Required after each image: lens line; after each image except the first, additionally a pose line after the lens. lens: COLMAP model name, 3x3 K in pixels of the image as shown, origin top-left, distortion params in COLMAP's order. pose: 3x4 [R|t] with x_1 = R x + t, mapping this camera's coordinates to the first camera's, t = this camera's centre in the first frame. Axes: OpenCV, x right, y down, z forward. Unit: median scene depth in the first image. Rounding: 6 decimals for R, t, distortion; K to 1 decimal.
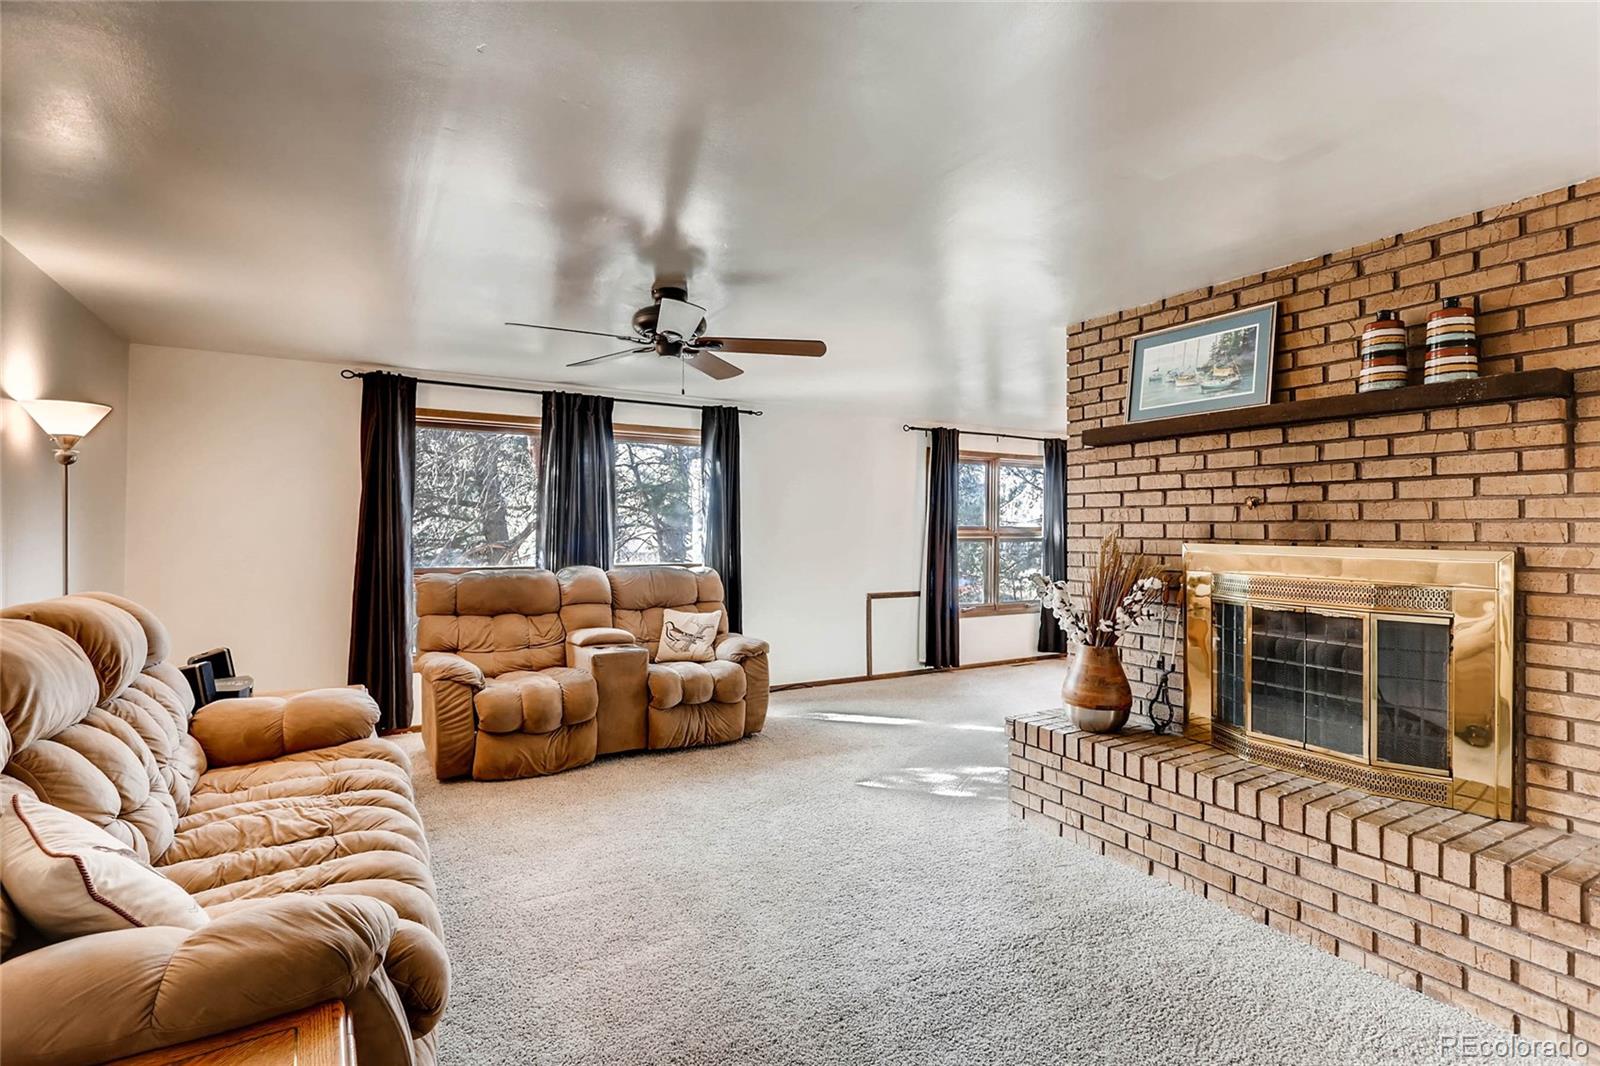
lens RADIAL K [[777.9, 0, 807.0], [0, 777.9, 527.5], [0, 0, 1]] dist [-0.001423, 0.000235]
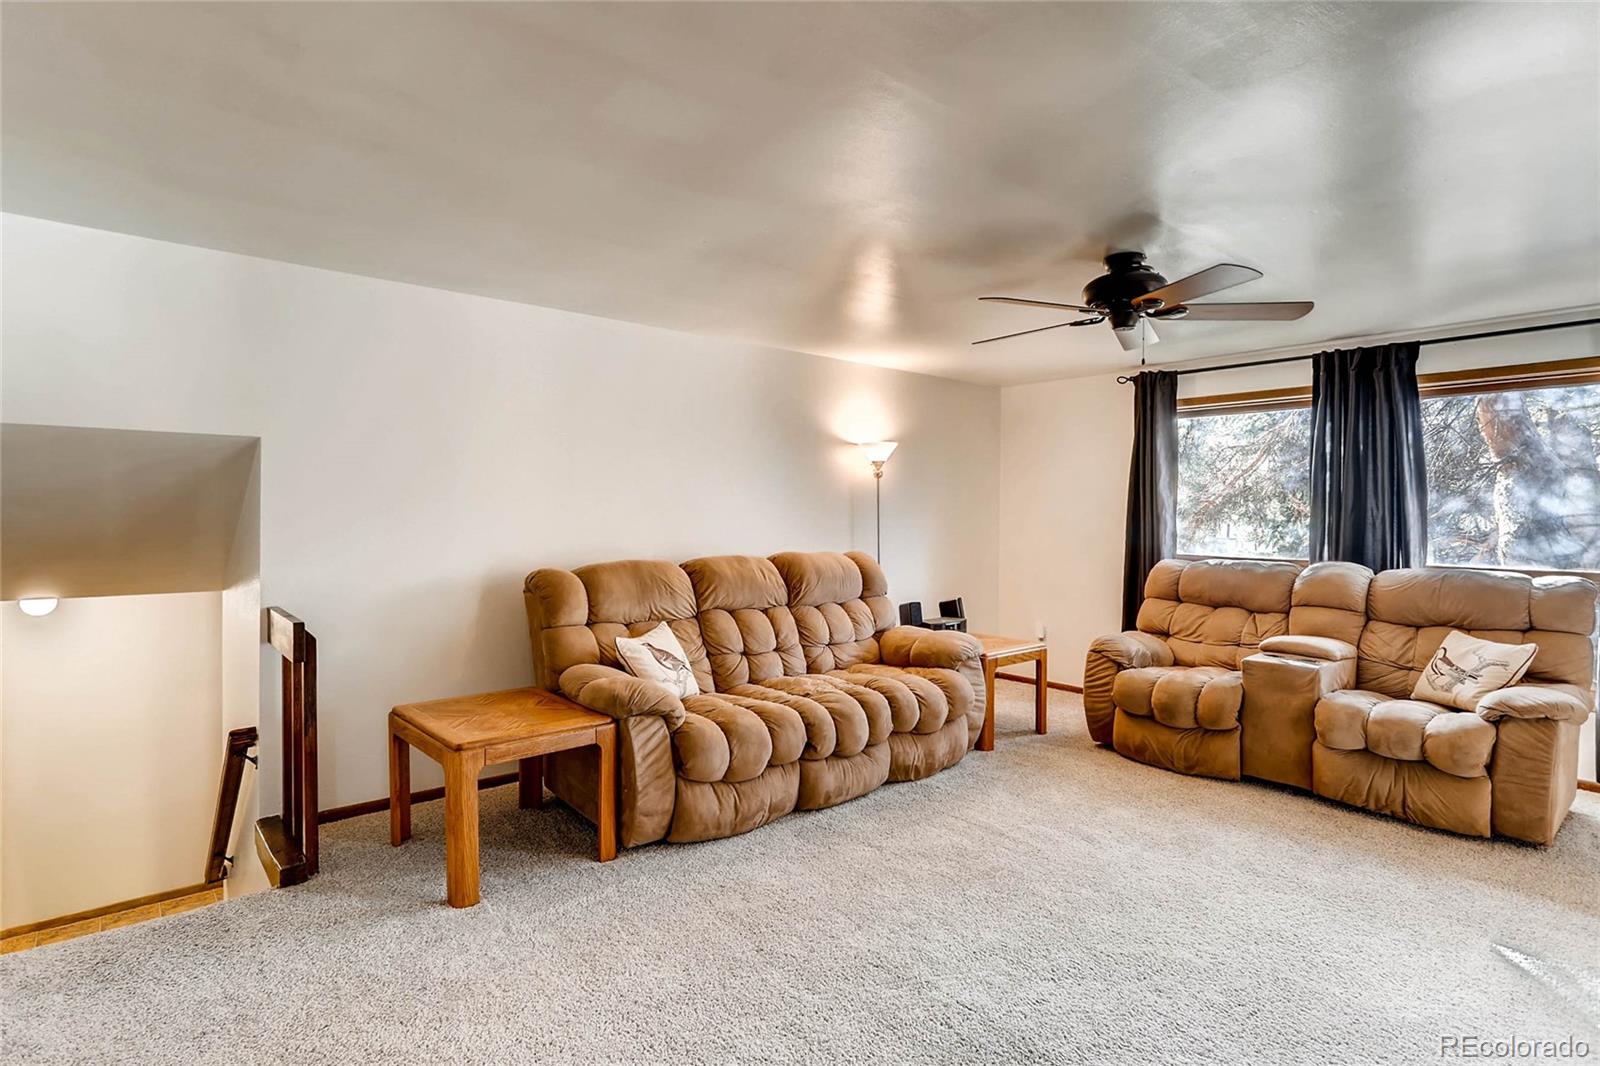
lens RADIAL K [[793.6, 0, 753.0], [0, 793.6, 535.3], [0, 0, 1]] dist [0.001004, 0.000244]
pose [[0.146914, 0.023491, -0.988870, 0.487641], [-0.002050, 0.999723, 0.023444, 0.003482], [0.989147, -0.001417, 0.146922, 0.299644]]
